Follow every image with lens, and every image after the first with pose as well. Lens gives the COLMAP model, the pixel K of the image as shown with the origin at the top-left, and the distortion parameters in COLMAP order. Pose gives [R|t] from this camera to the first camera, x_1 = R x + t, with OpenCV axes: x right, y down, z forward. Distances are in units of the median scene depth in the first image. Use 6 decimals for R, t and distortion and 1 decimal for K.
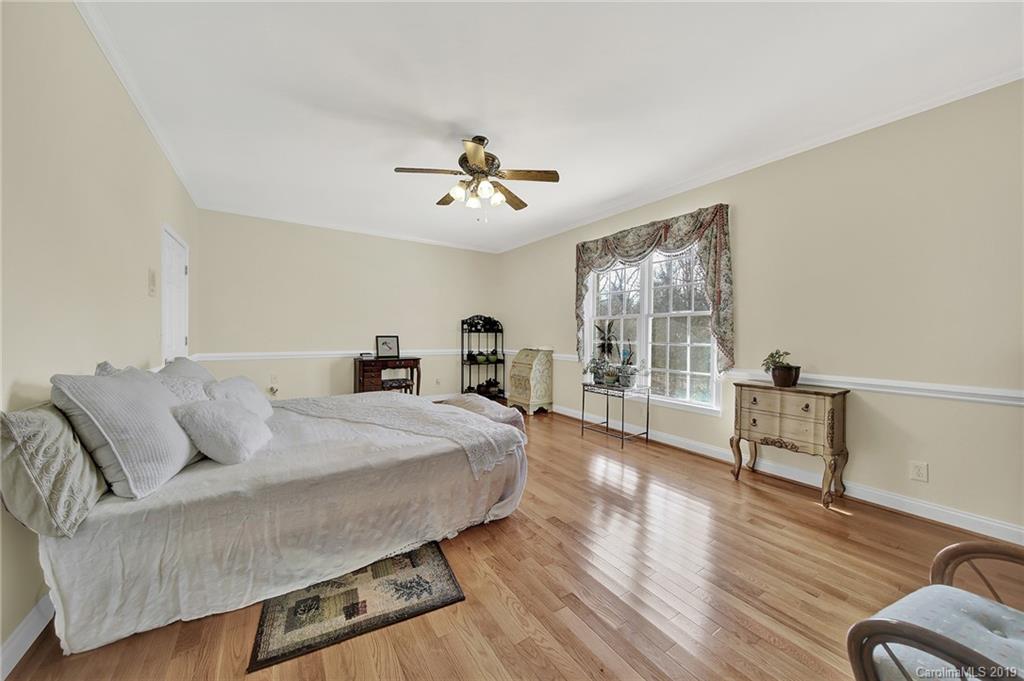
lens RADIAL K [[362.7, 0, 510.5], [0, 362.7, 336.9], [0, 0, 1]] dist [-0.002178, -0.000262]
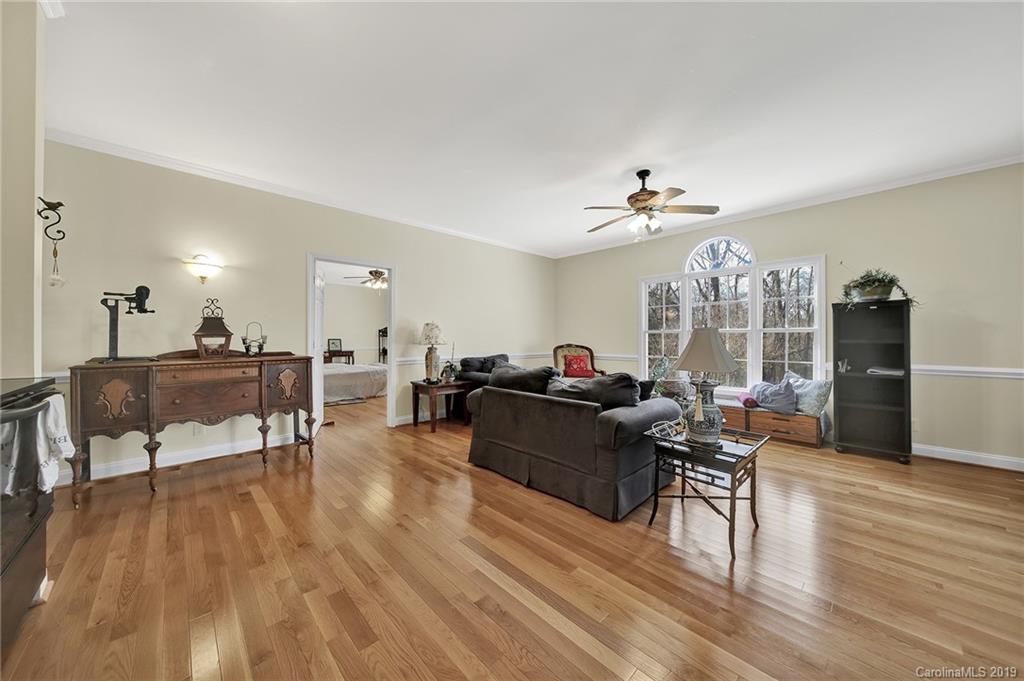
lens RADIAL K [[362.7, 0, 512.4], [0, 362.7, 337.4], [0, 0, 1]] dist [-0.002178, -0.000262]
pose [[0.985569, -0.003974, 0.169225, 0.232722], [0.004537, 0.999985, -0.002943, -0.001965], [-0.169211, 0.003668, 0.985573, -0.947230]]
